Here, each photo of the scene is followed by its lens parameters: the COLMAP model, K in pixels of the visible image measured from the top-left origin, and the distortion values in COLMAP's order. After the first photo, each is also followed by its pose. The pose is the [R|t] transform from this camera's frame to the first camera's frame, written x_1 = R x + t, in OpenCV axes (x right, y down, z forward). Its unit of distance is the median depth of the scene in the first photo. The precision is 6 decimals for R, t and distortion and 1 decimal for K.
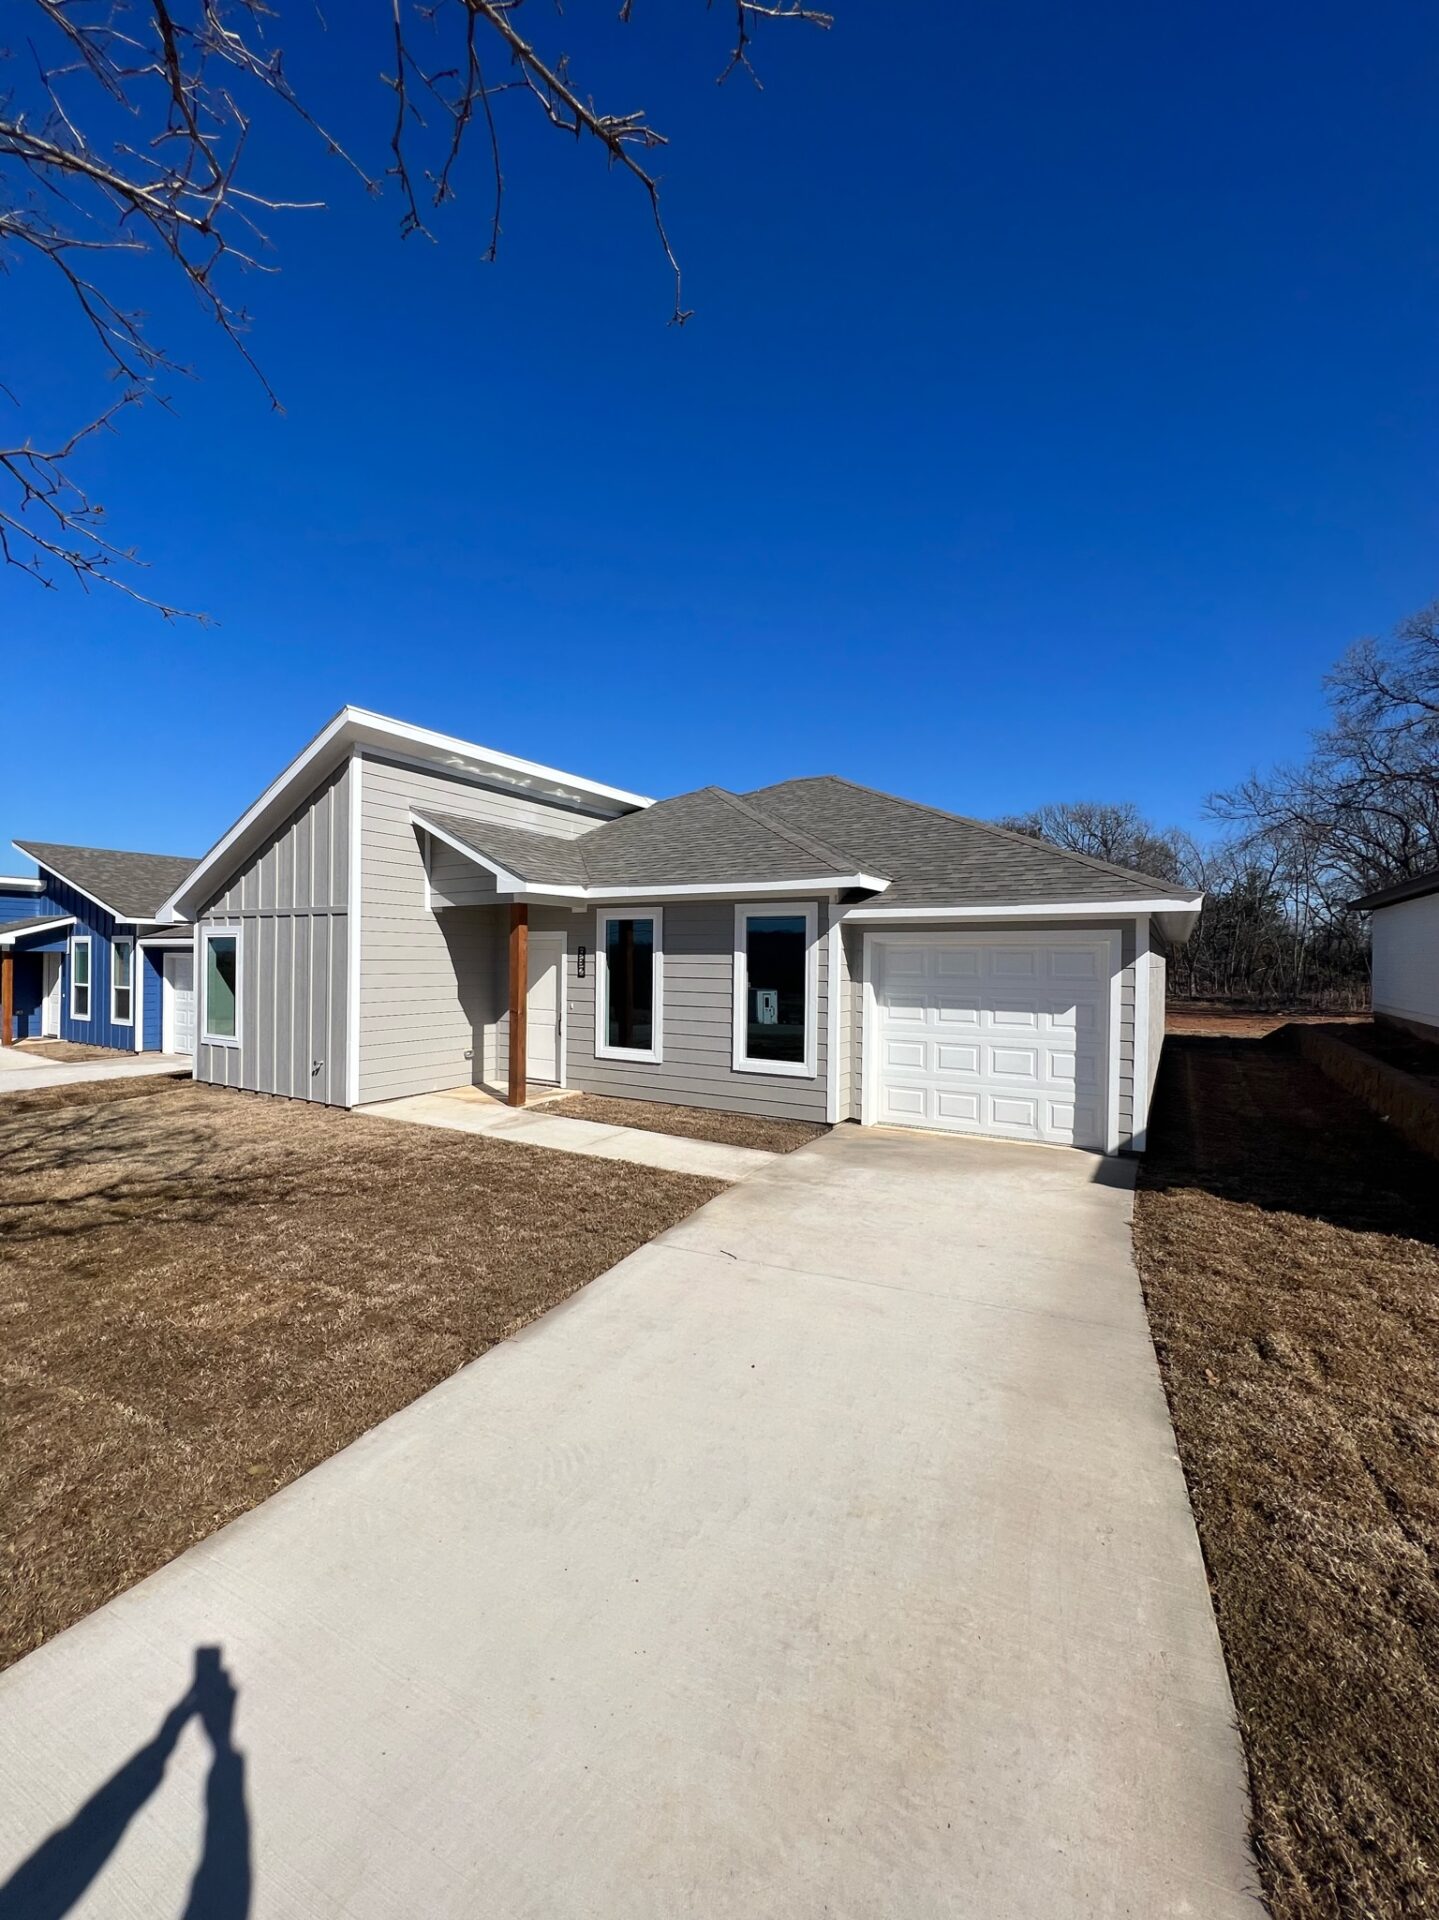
lens RADIAL K [[777.1, 0, 723.3], [0, 777.1, 952.3], [0, 0, 1]] dist [0.000674, -0.000081]
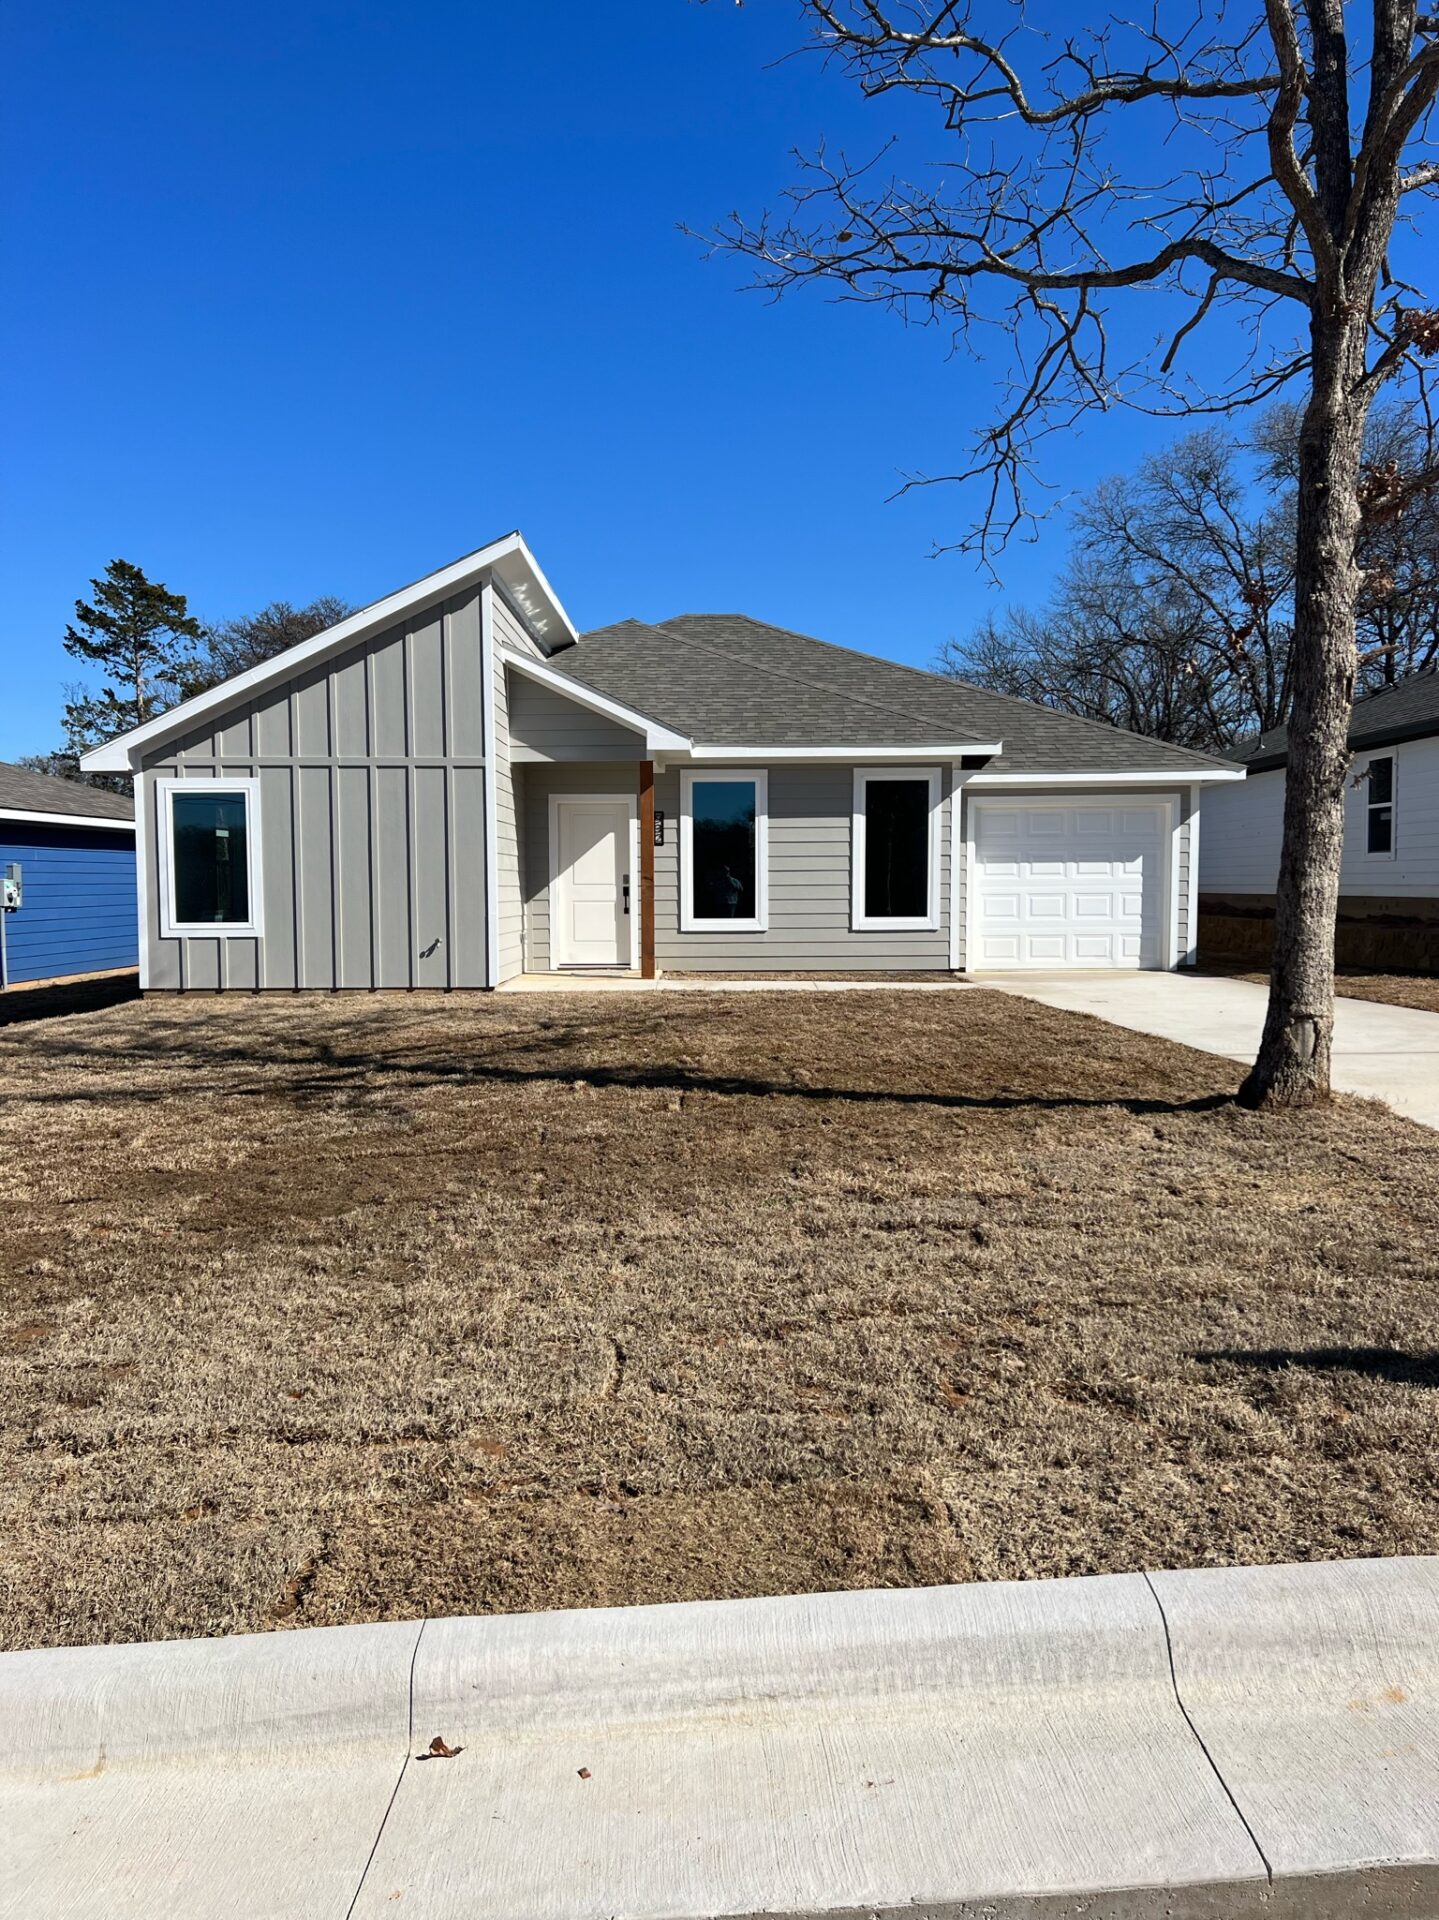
lens RADIAL K [[1437.1, 0, 716.2], [0, 1437.1, 966.3], [0, 0, 1]] dist [0.096085, 0.000752]
pose [[0.858966, -0.044867, 0.510063, -1.121756], [0.009898, 0.997422, 0.071068, 0.062120], [-0.511937, -0.055996, 0.857196, -0.548743]]
